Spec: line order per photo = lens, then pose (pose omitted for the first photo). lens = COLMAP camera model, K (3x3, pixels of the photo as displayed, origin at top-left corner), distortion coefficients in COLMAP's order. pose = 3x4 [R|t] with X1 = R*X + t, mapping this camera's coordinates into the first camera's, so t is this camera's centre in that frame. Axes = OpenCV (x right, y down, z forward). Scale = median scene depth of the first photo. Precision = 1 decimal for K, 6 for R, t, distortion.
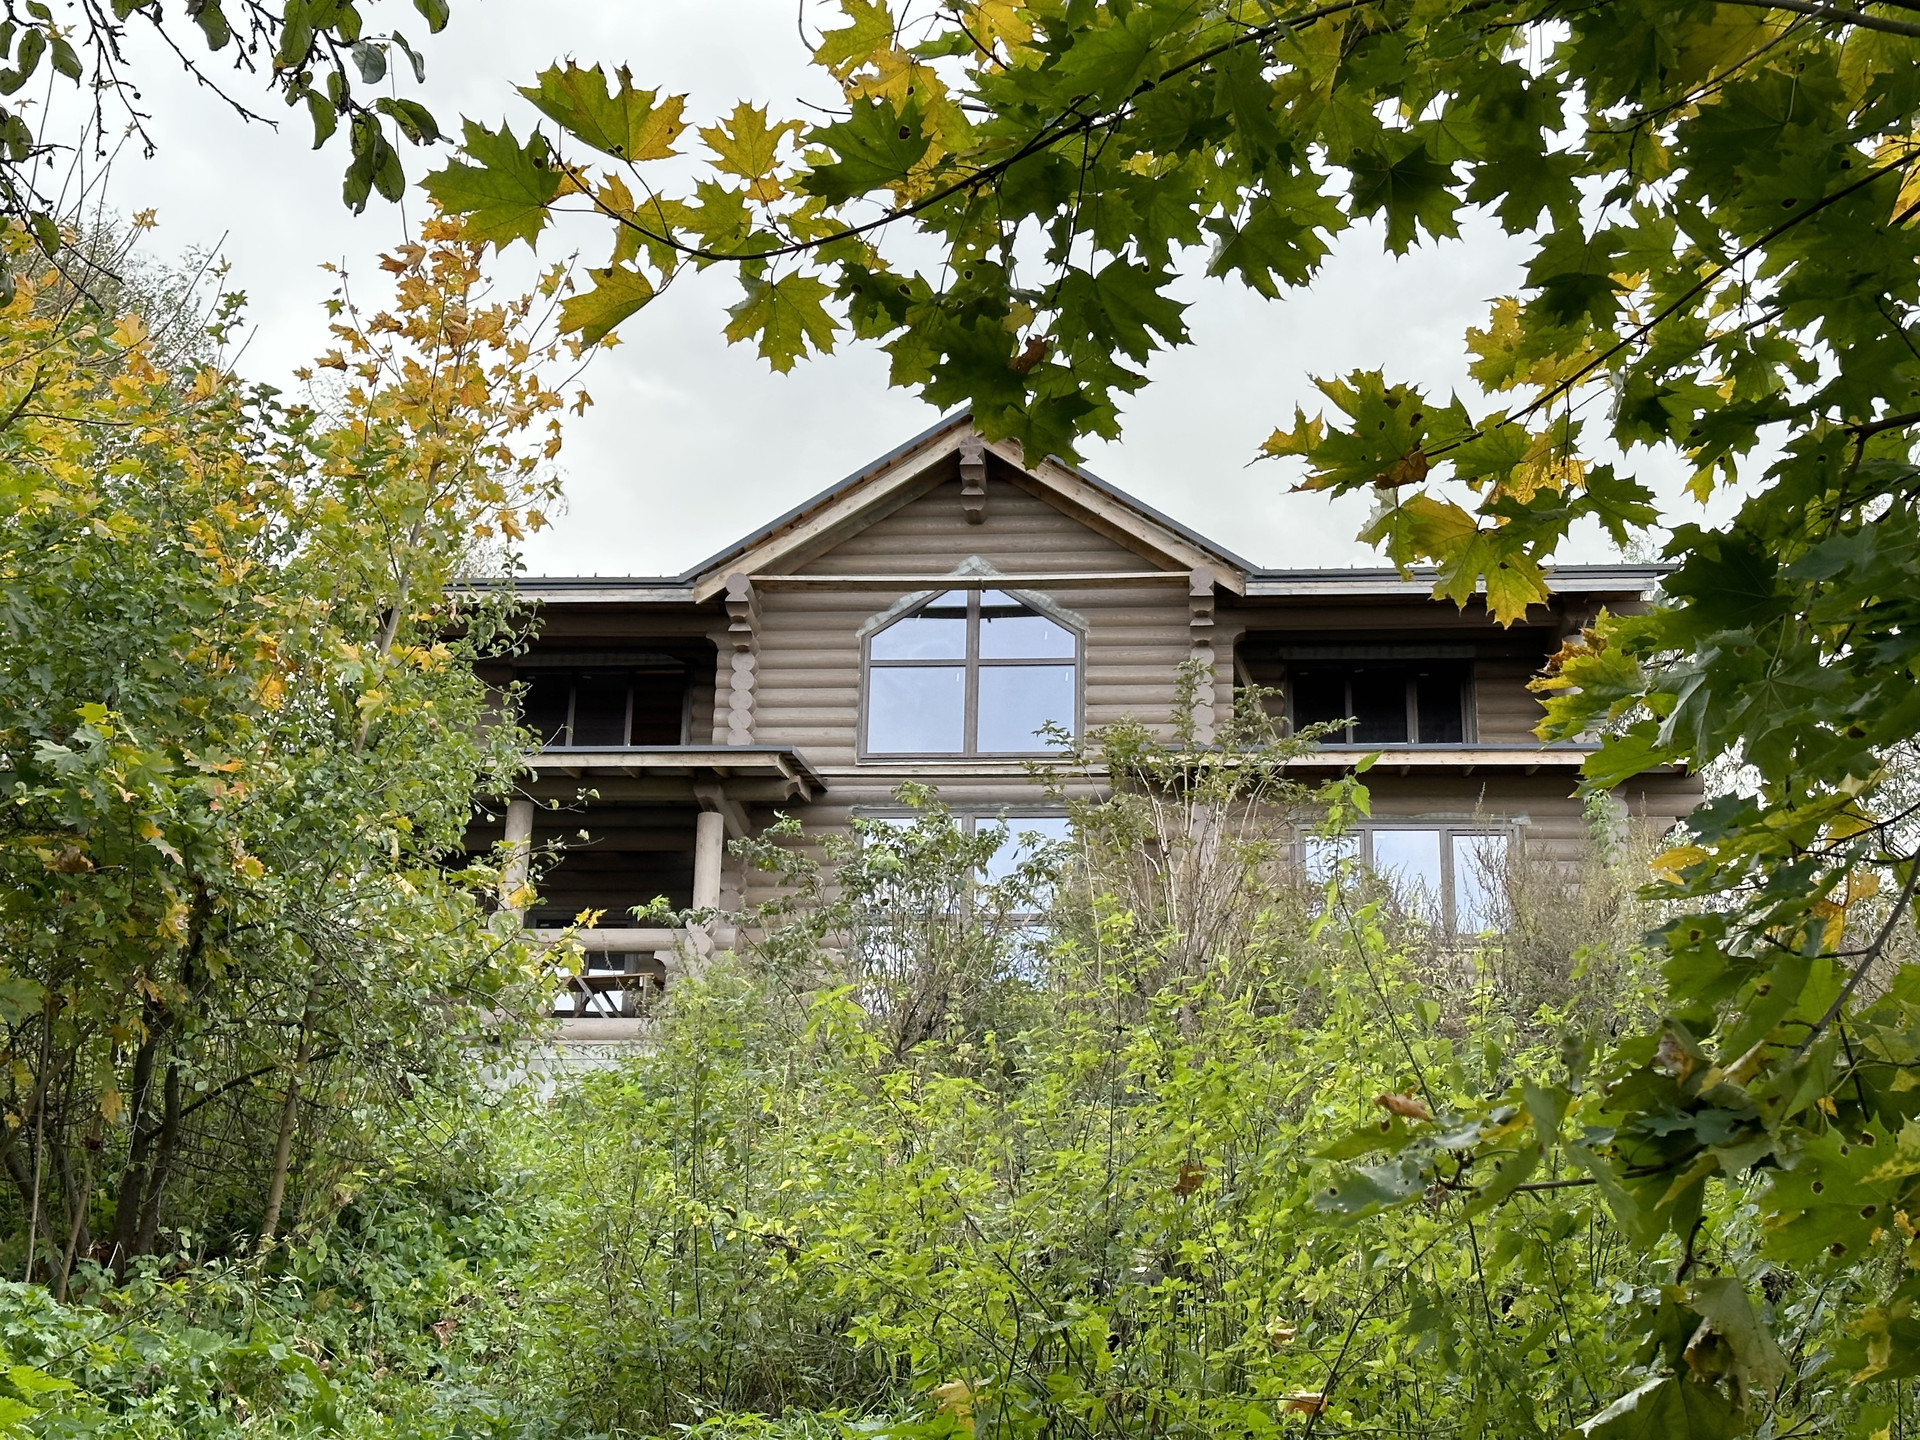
lens RADIAL K [[2677.5, 0, 959.6], [0, 2677.5, 718.7], [0, 0, 1]] dist [0.034721, 0.067314]
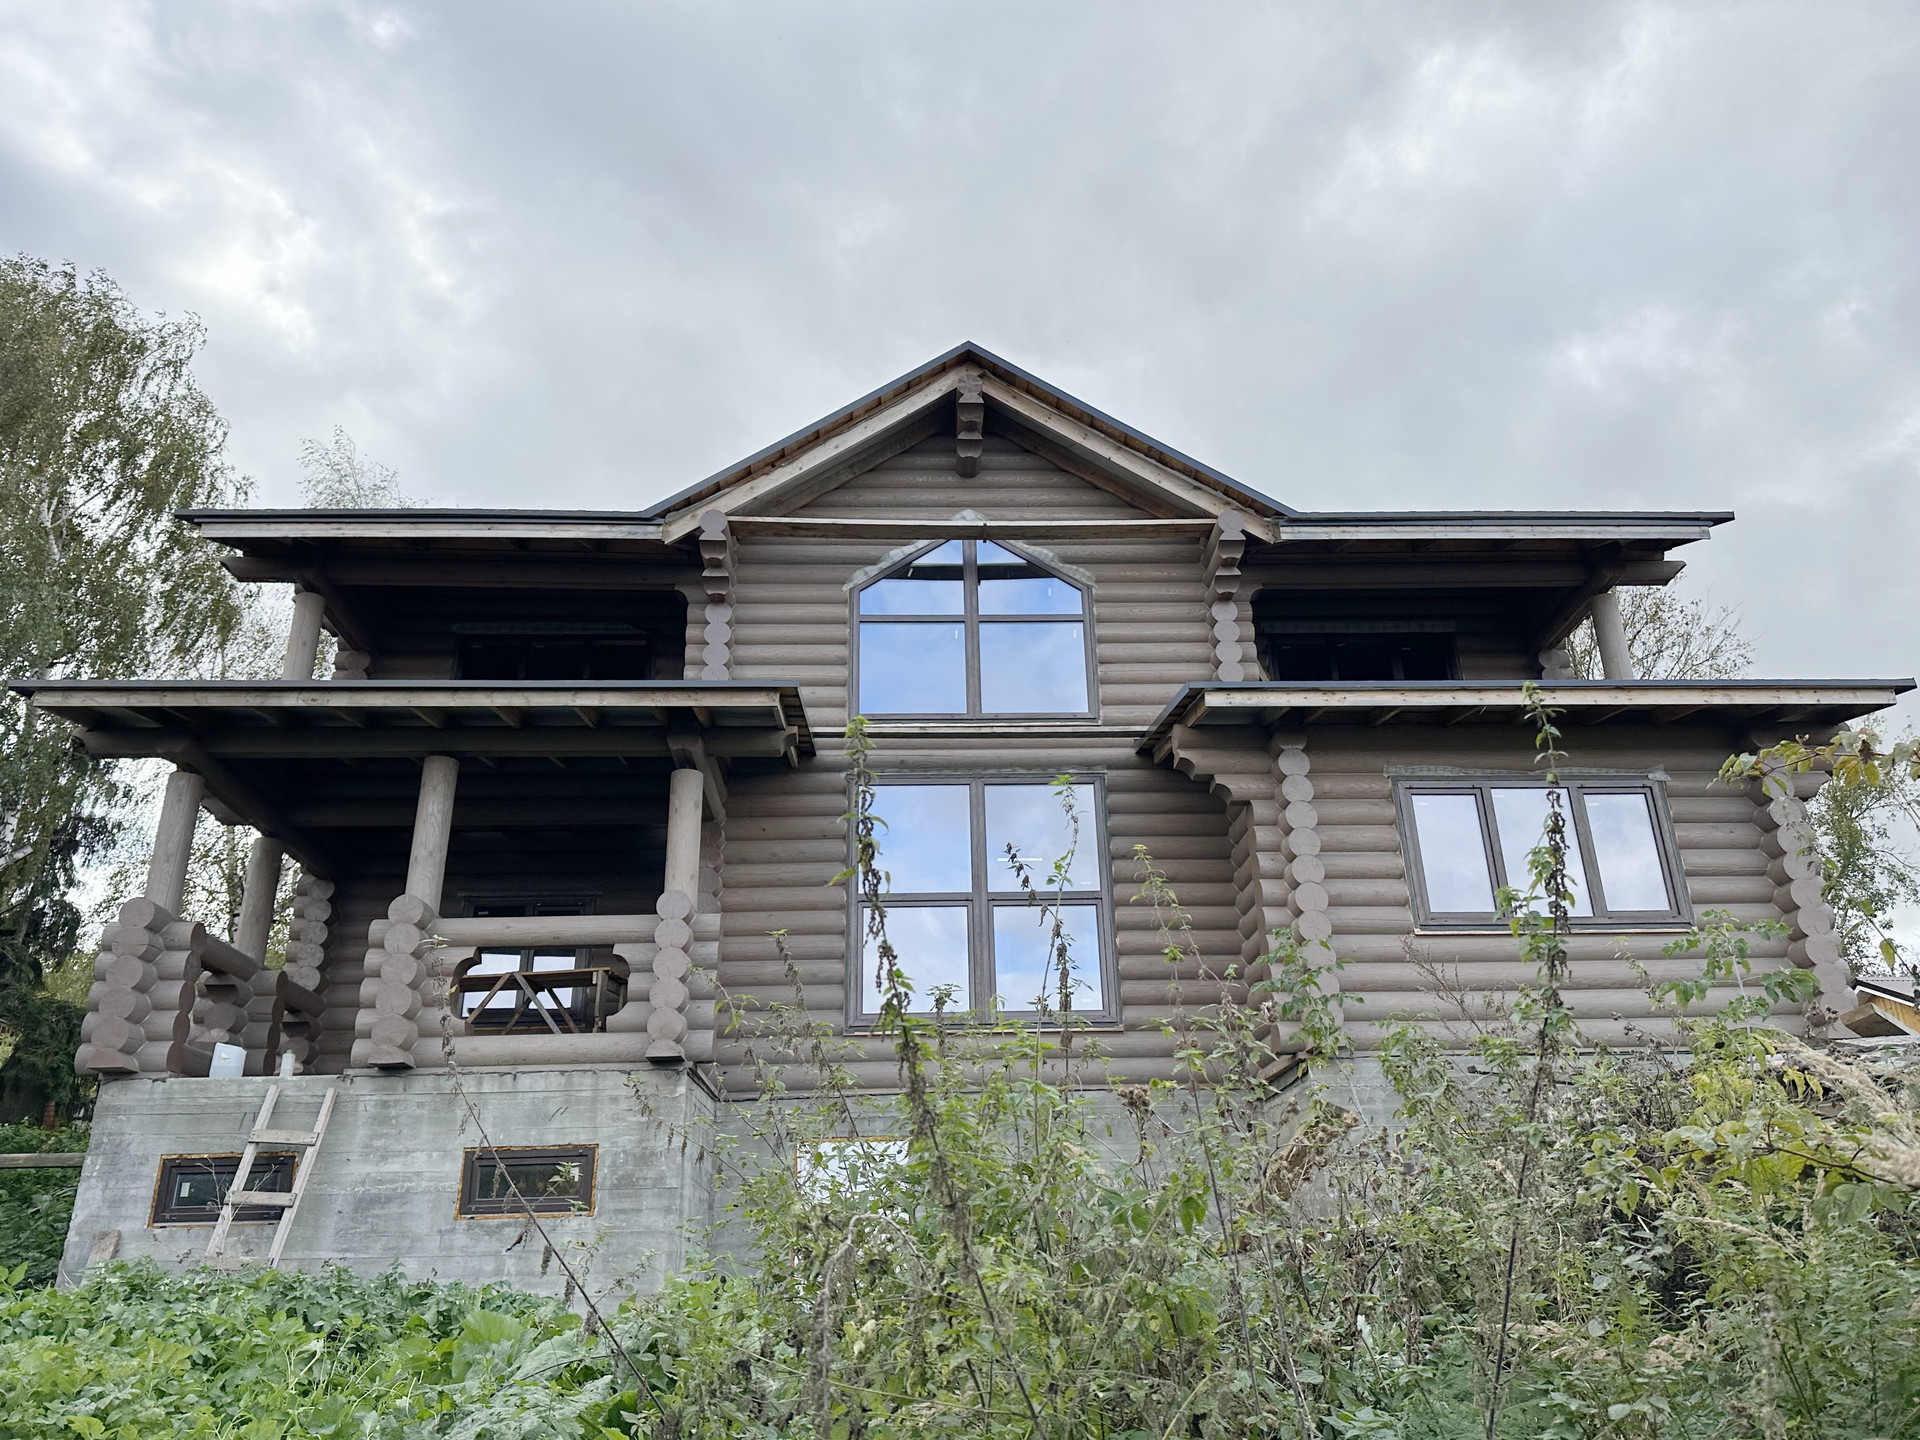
lens RADIAL K [[1376.1, 0, 957.1], [0, 1376.1, 727.4], [0, 0, 1]] dist [0.103438, -0.121997]
pose [[0.990239, 0.006184, 0.139243, -0.066147], [0.001747, 0.998386, -0.056764, 0.043276], [-0.139369, 0.056453, 0.988630, 0.539722]]
